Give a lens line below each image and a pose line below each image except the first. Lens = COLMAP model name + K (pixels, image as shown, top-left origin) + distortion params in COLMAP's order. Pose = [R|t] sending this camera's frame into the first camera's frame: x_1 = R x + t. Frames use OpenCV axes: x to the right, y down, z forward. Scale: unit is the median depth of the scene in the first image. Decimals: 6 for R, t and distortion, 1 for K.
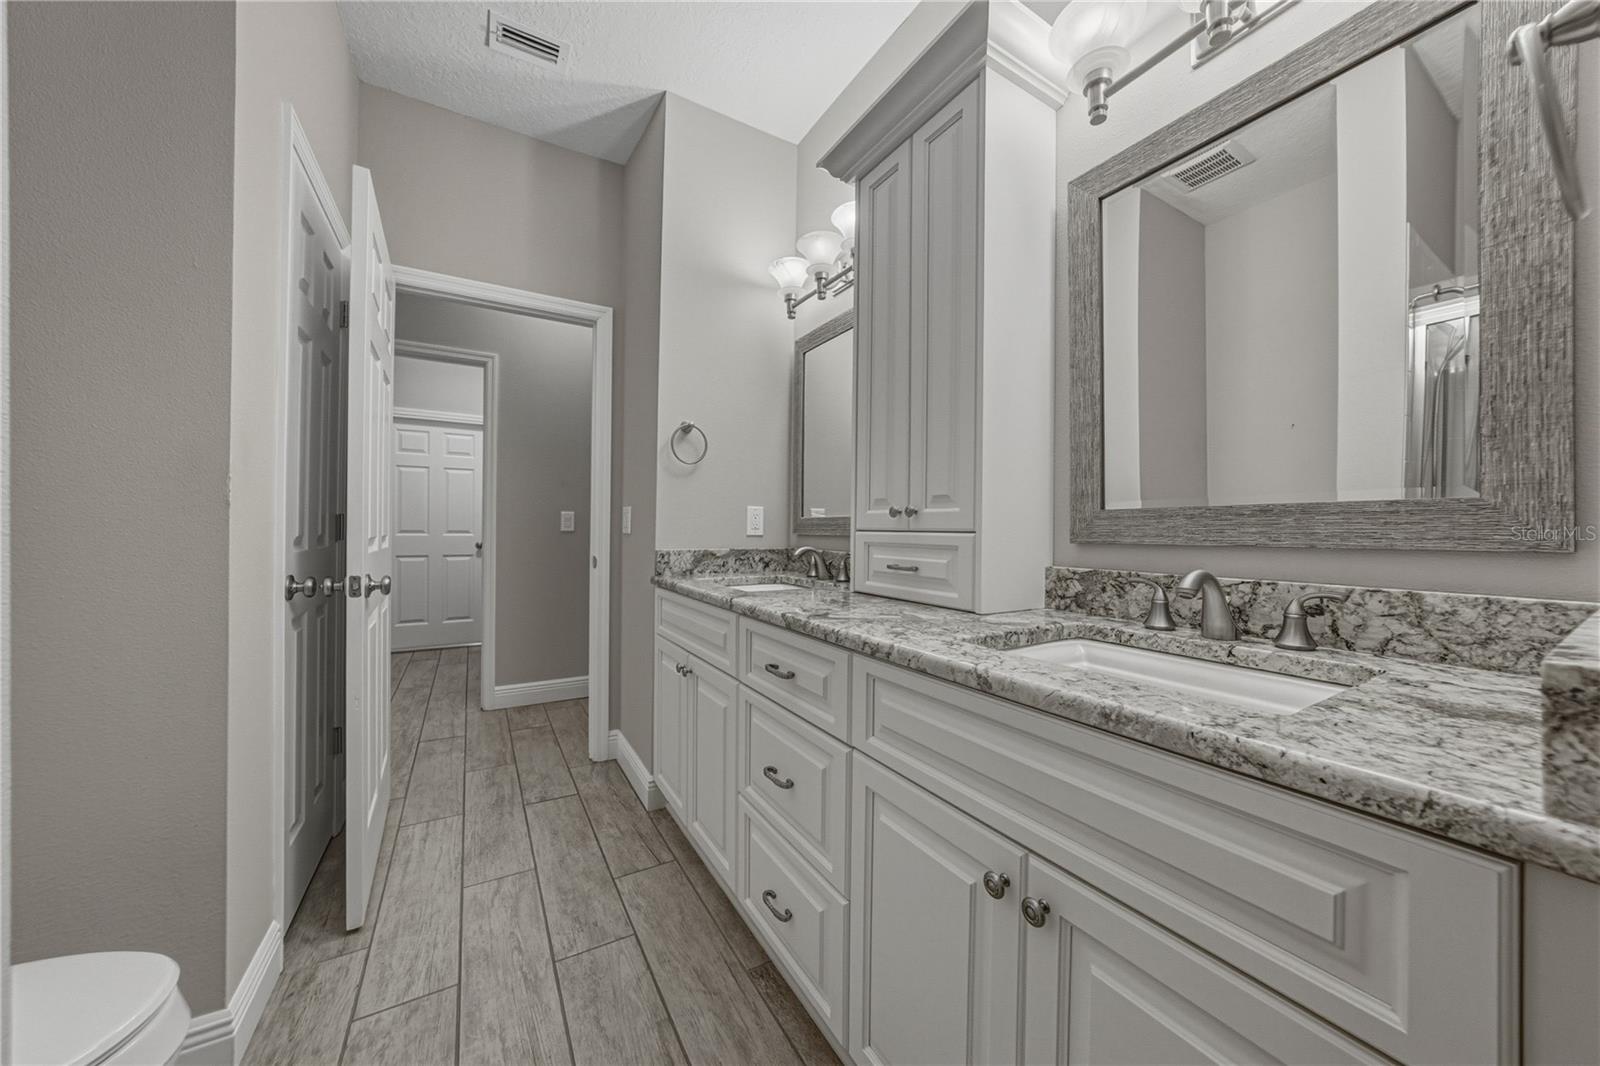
lens RADIAL K [[560.8, 0, 800.5], [0, 560.8, 527.6], [0, 0, 1]] dist [-0.018459, 0.004955]
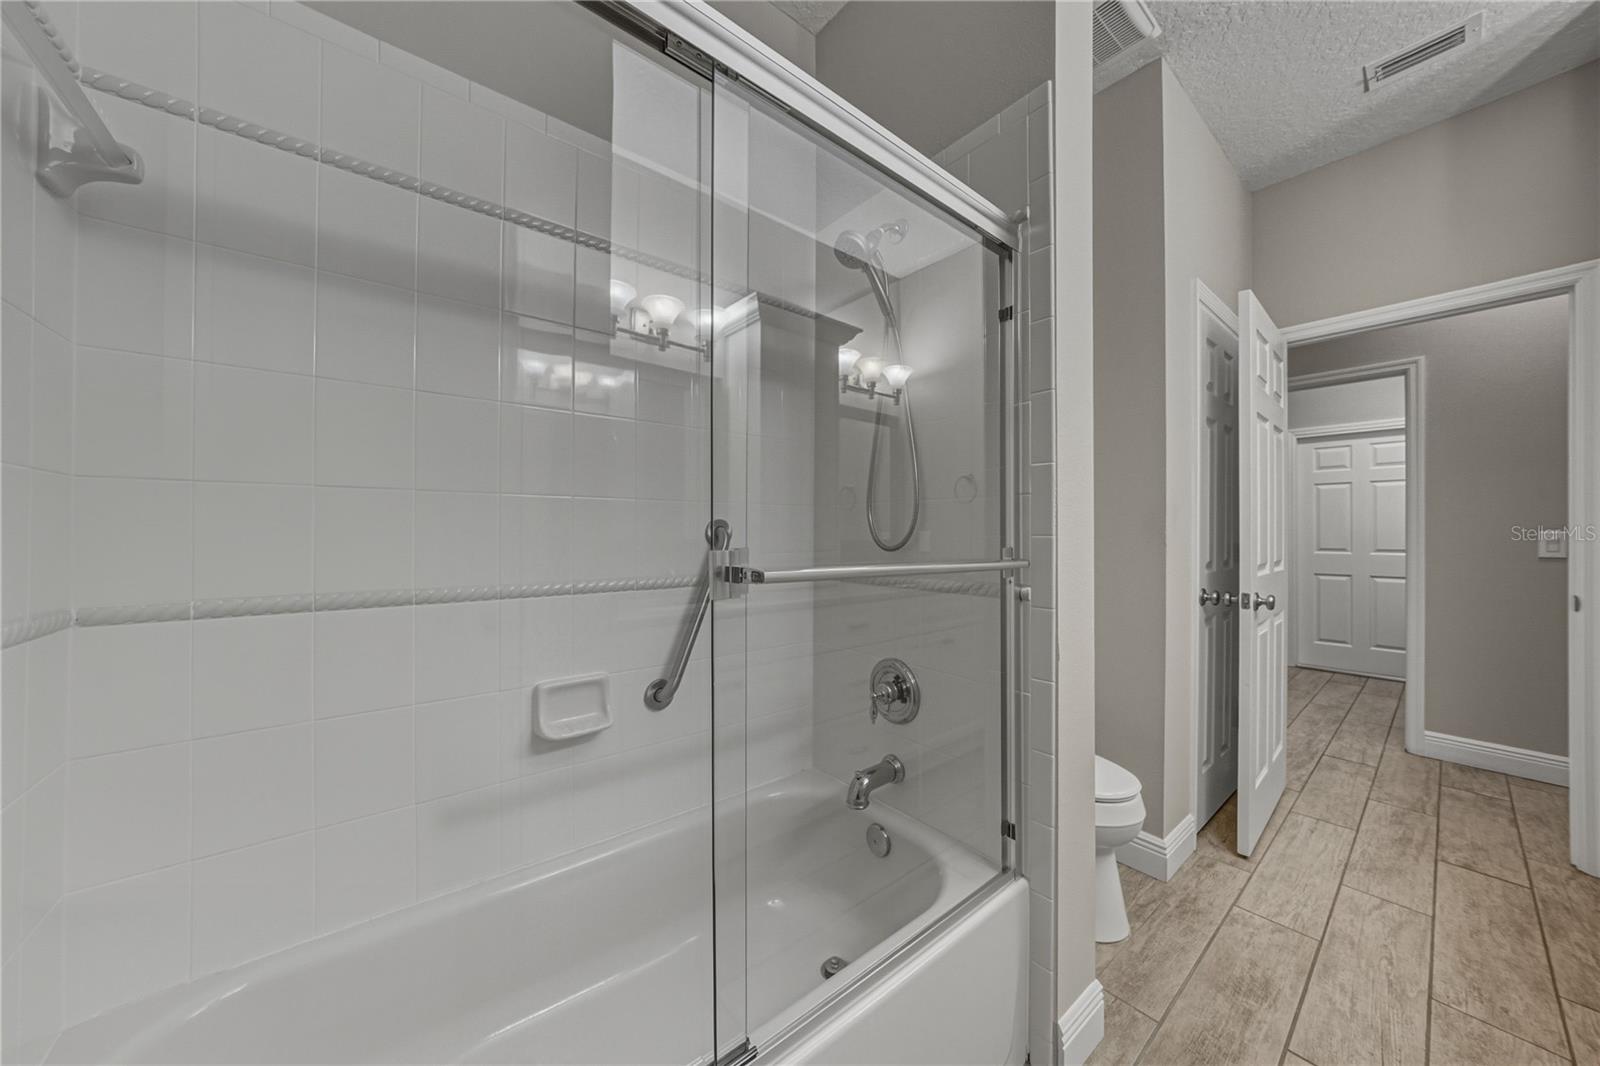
lens RADIAL K [[560.8, 0, 809.1], [0, 560.8, 528.0], [0, 0, 1]] dist [-0.018459, 0.004955]
pose [[0.176907, -0.014060, -0.984127, 0.222548], [-0.002901, 0.999886, -0.014807, -0.031689], [0.984223, 0.005475, 0.176846, -0.184112]]
